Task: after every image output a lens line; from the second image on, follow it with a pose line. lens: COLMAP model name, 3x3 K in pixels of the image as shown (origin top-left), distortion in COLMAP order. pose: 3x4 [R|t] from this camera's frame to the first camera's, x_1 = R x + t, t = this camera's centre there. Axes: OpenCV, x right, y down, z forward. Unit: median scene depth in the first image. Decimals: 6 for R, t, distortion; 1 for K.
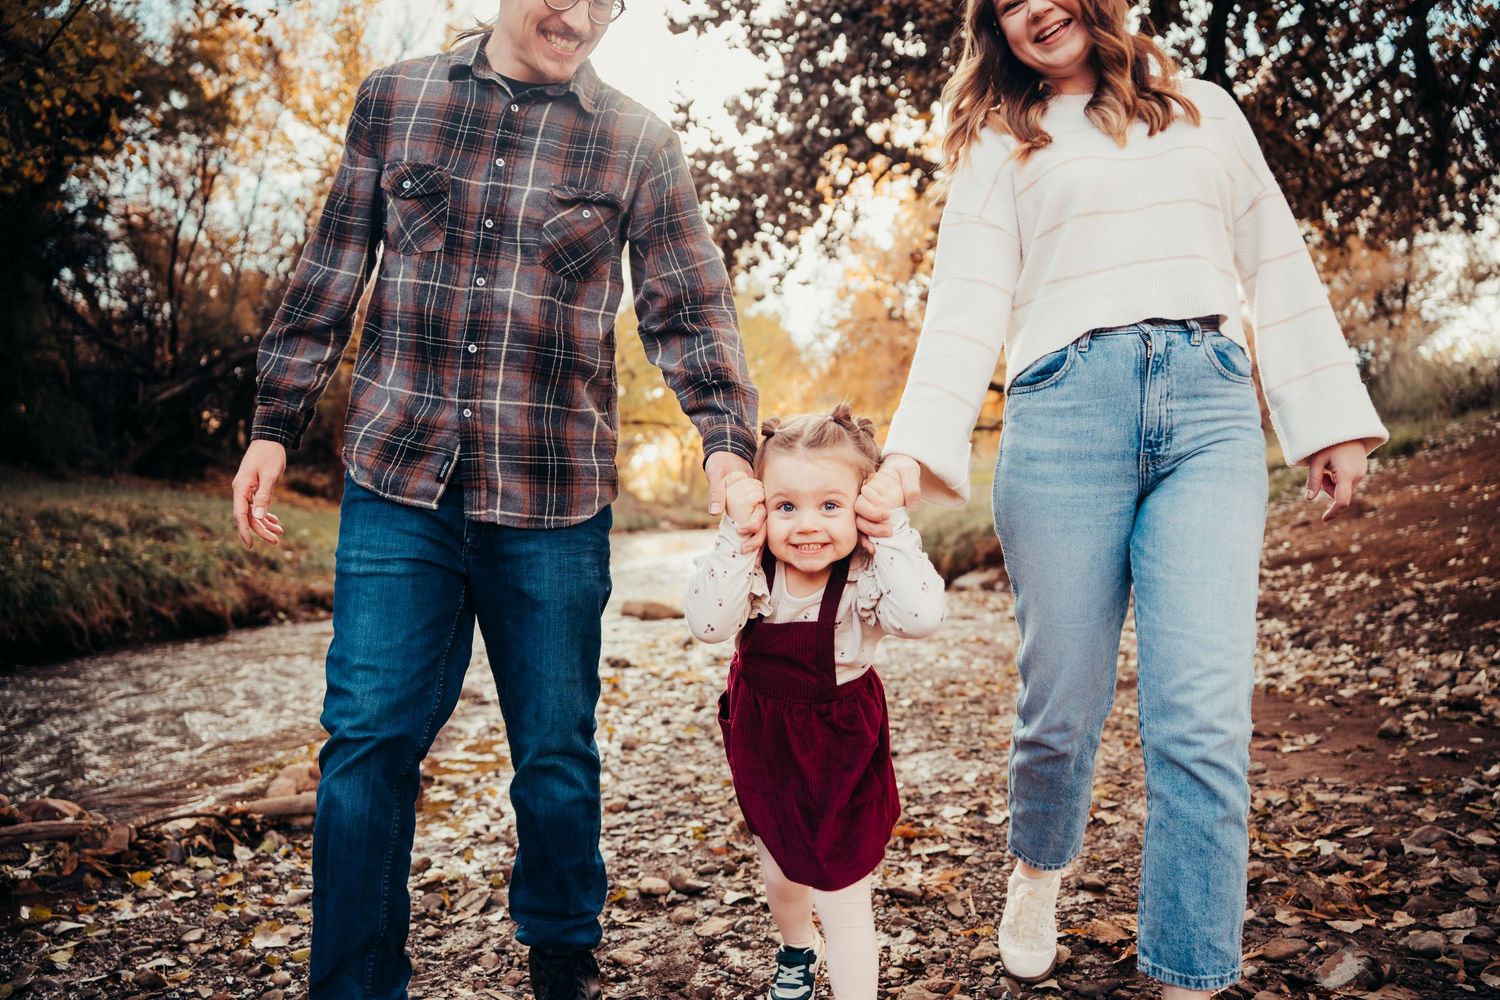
lens RADIAL K [[1162.9, 0, 750.0], [0, 1162.9, 500.0], [0, 0, 1]] dist [-0.189773, 0.131034]
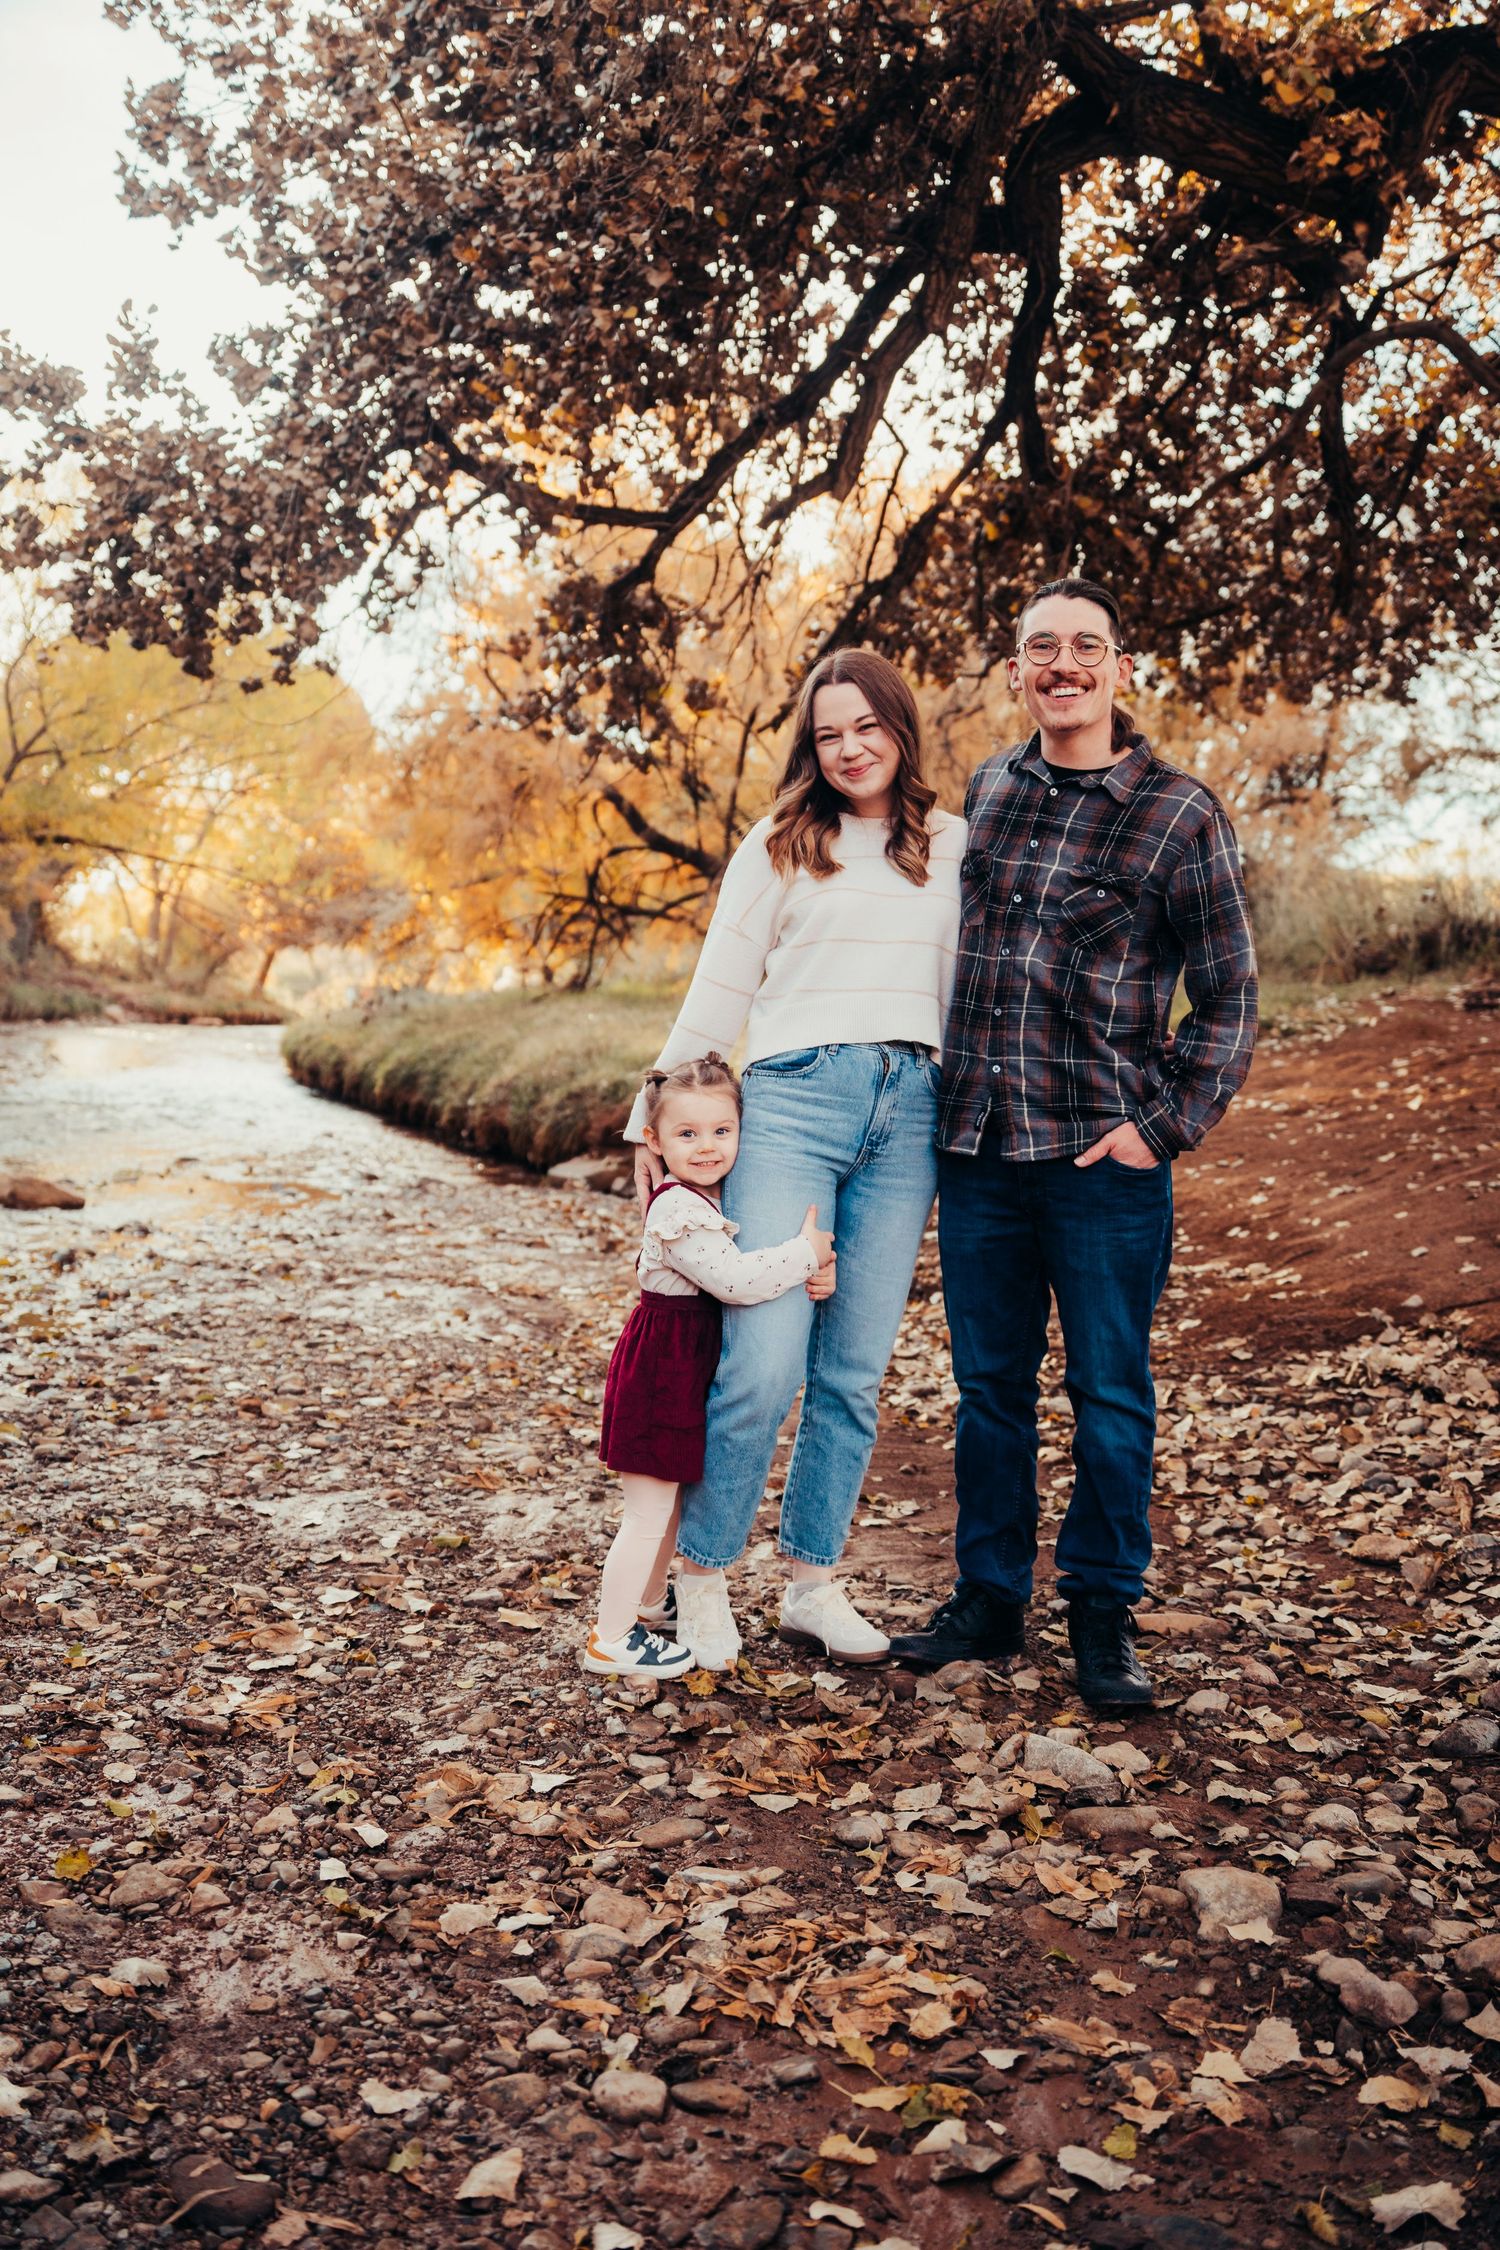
lens RADIAL K [[1966.6, 0, 750.0], [0, 1966.6, 1125.0], [0, 0, 1]] dist [-0.146075, 0.130086]
pose [[0.968252, 0.074577, 0.238593, 0.040976], [-0.090618, 0.994255, 0.056969, -0.032476], [-0.232973, -0.076781, 0.969447, -0.053927]]
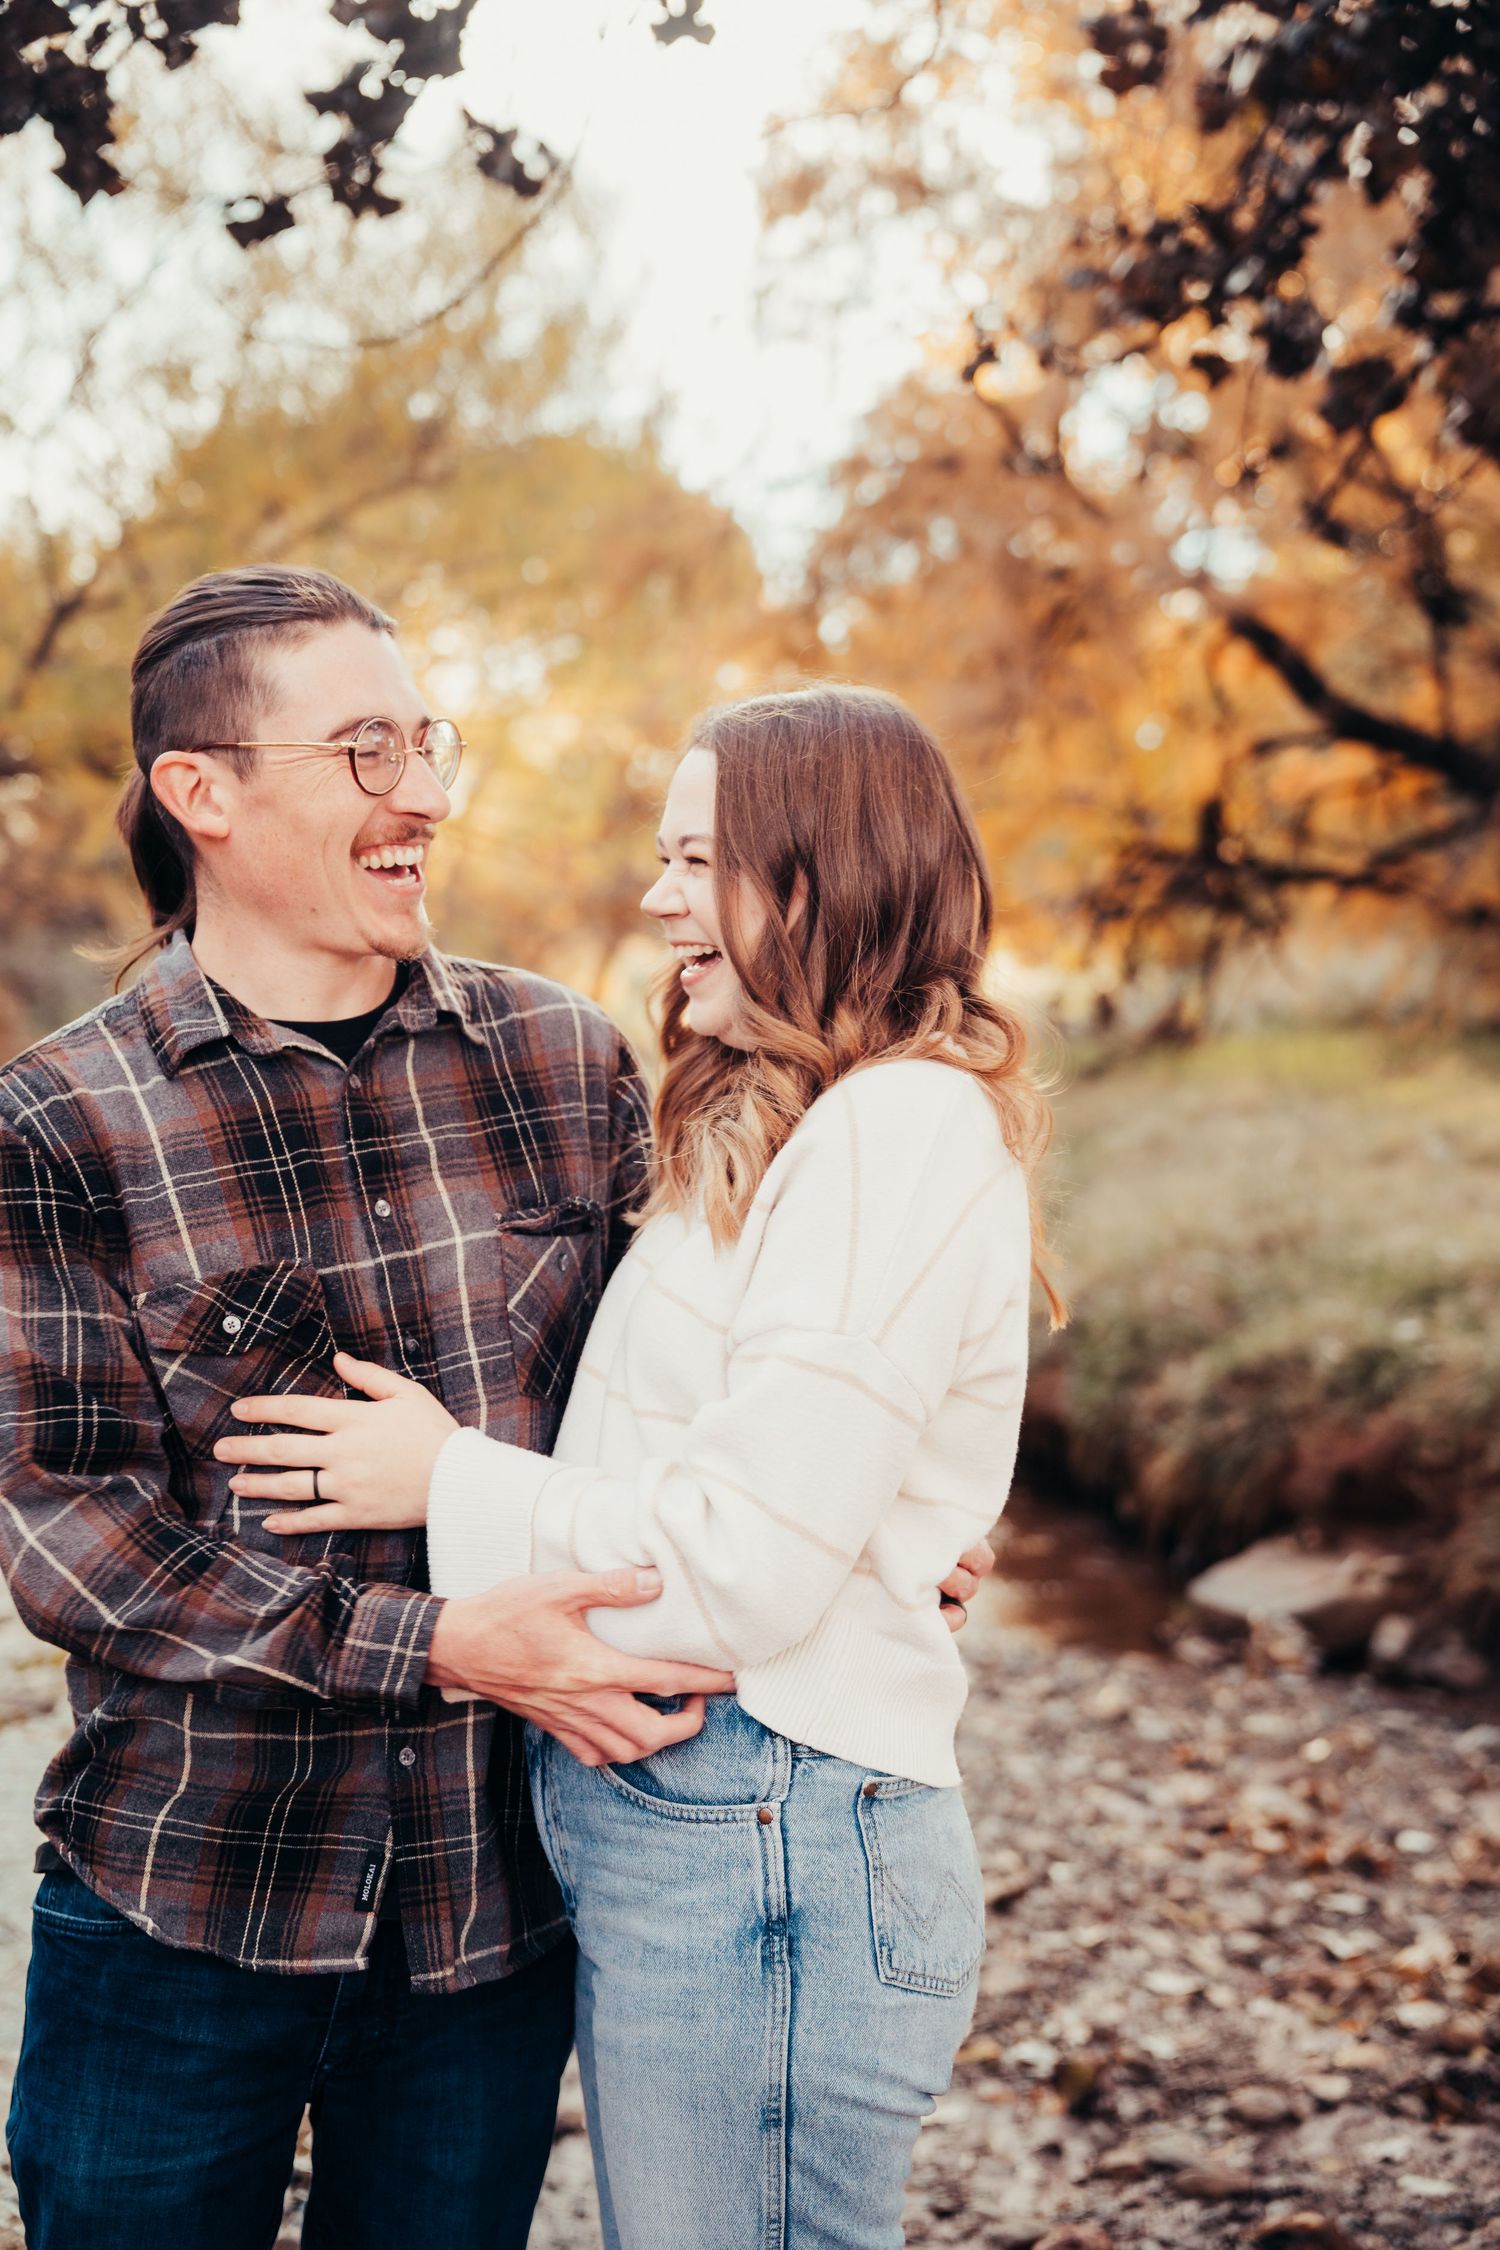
lens RADIAL K [[3032.9, 0, 750.0], [0, 3032.9, 1125.0], [0, 0, 1]] dist [0.129543, 0.059276]
pose [[0.997782, 0.055194, 0.037209, 0.084879], [-0.057052, 0.997075, 0.050861, -0.069145], [-0.034293, -0.052871, 0.998012, 0.563630]]
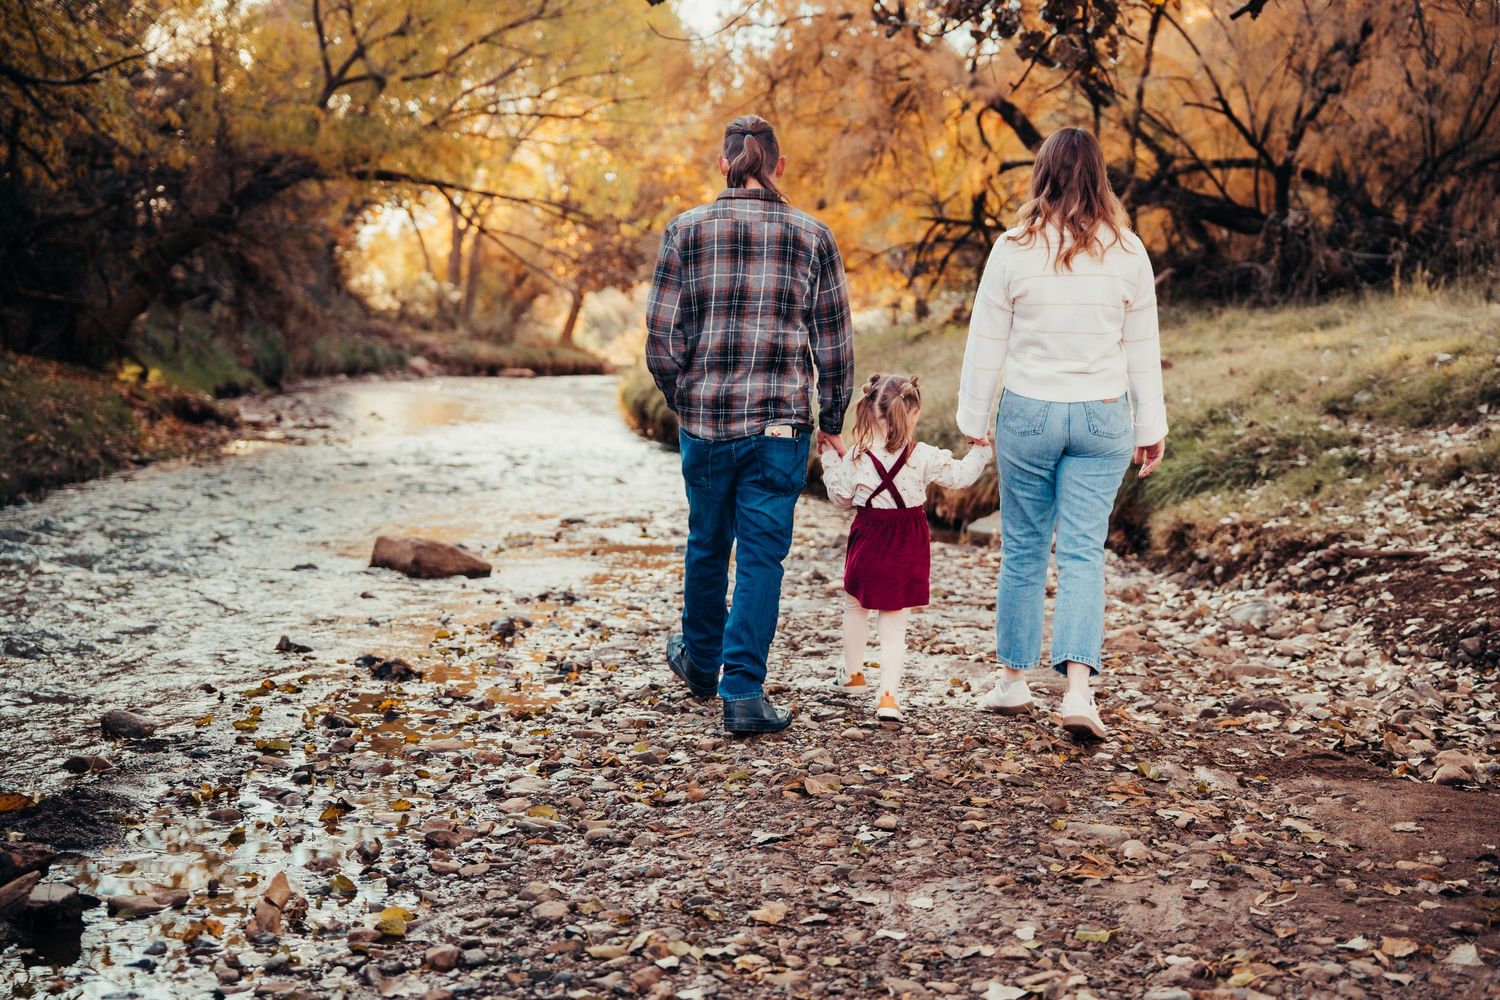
lens RADIAL K [[2185.5, 0, 750.0], [0, 2185.5, 500.0], [0, 0, 1]] dist [0.189940, 0.002578]
pose [[0.995063, 0.052279, 0.084356, -0.025219], [-0.059020, 0.995086, 0.079497, -0.027383], [-0.079786, -0.084083, 0.993259, -0.053478]]
